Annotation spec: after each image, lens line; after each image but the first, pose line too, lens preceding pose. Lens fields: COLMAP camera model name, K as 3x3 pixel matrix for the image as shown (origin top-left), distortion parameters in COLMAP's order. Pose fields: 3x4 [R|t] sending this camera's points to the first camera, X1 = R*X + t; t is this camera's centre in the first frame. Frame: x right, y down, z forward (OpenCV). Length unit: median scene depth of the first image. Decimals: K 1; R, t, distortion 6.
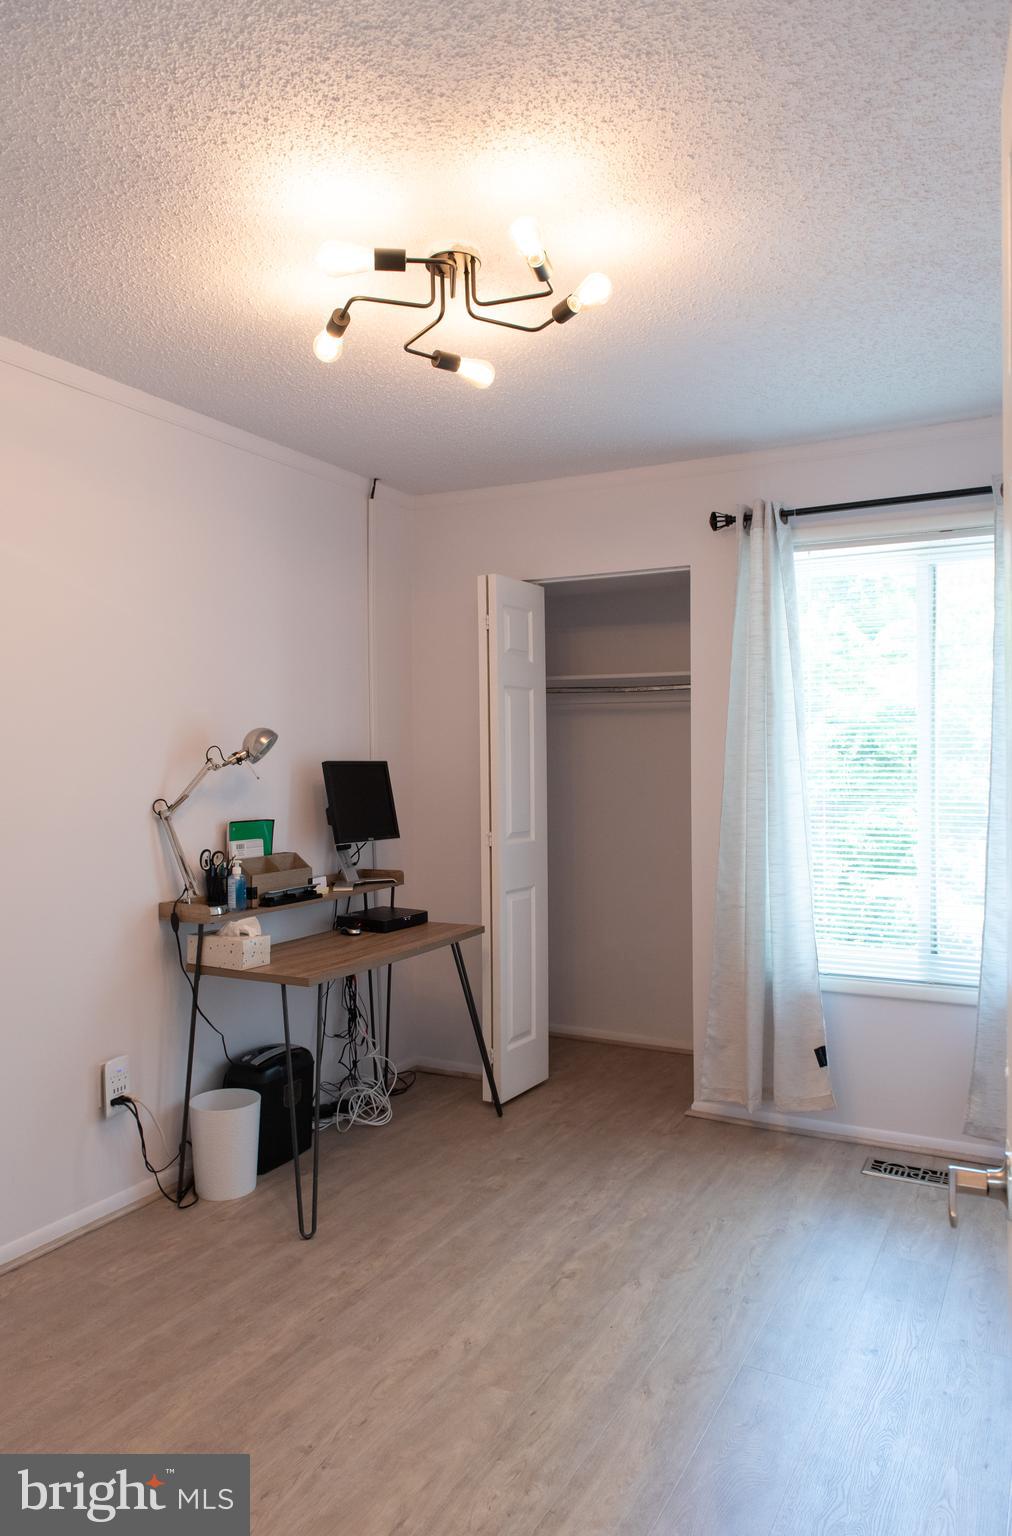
lens RADIAL K [[1057.9, 0, 506.0], [0, 1057.9, 768.0], [0, 0, 1]] dist [-0.028925, -0.000225]
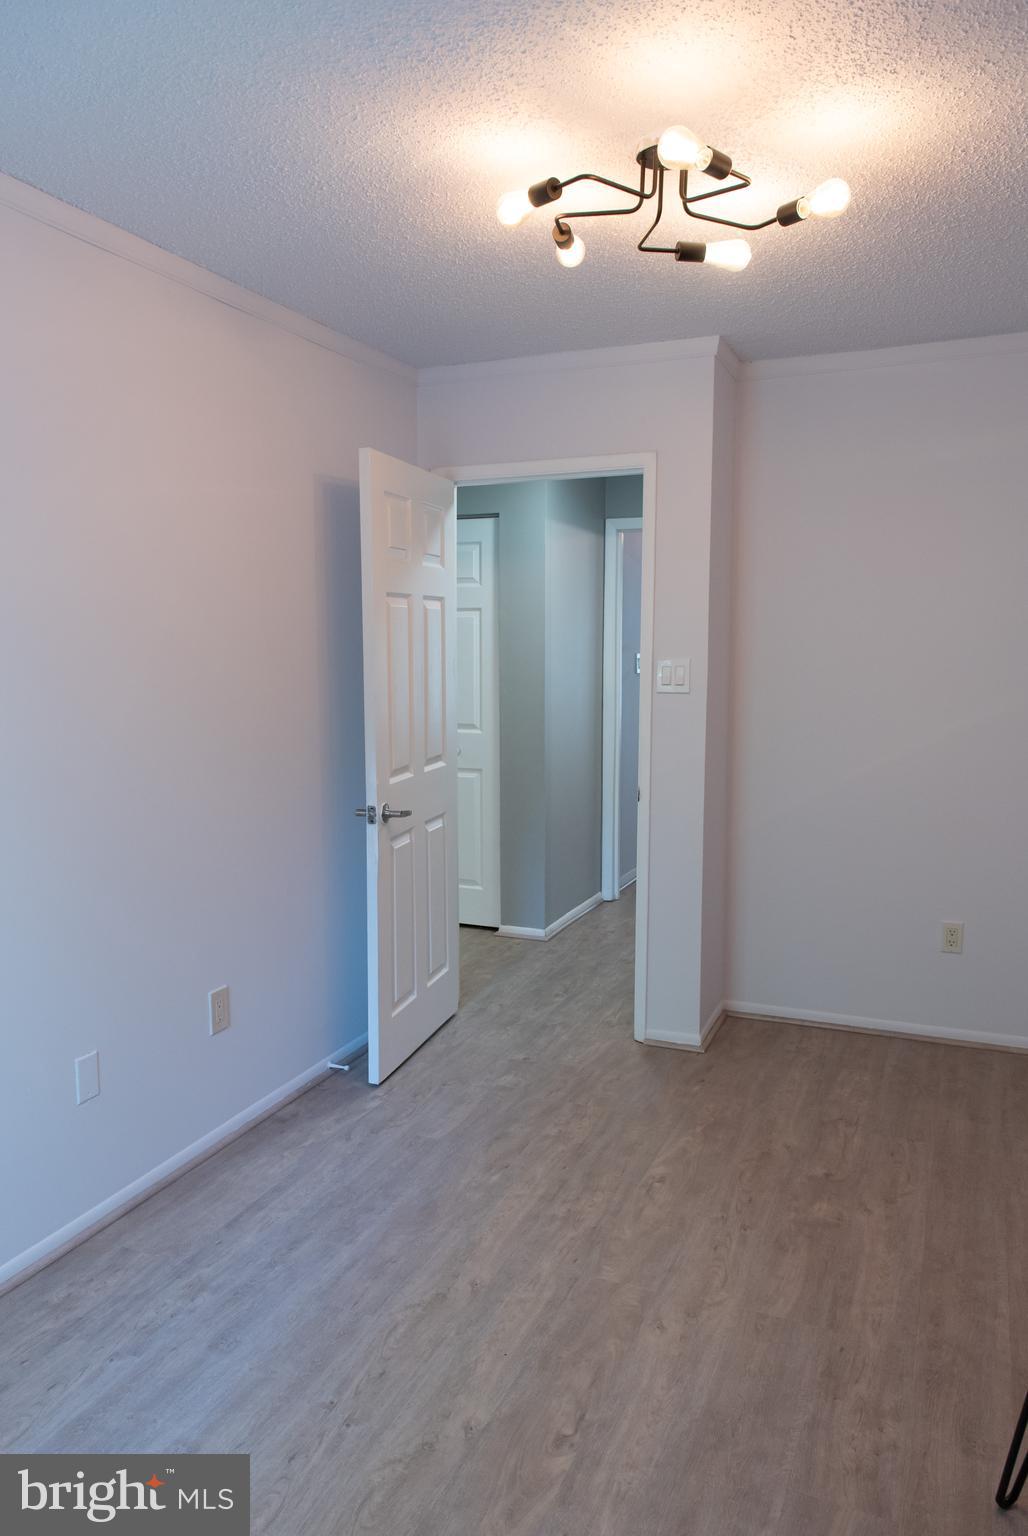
lens RADIAL K [[1049.7, 0, 514.0], [0, 1049.7, 768.0], [0, 0, 1]] dist [0.006406, -0.007097]
pose [[-0.996032, 0.021442, -0.086374, 0.118069], [0.010800, 0.992492, 0.121834, -0.041279], [0.088337, 0.120418, -0.988785, 1.345147]]
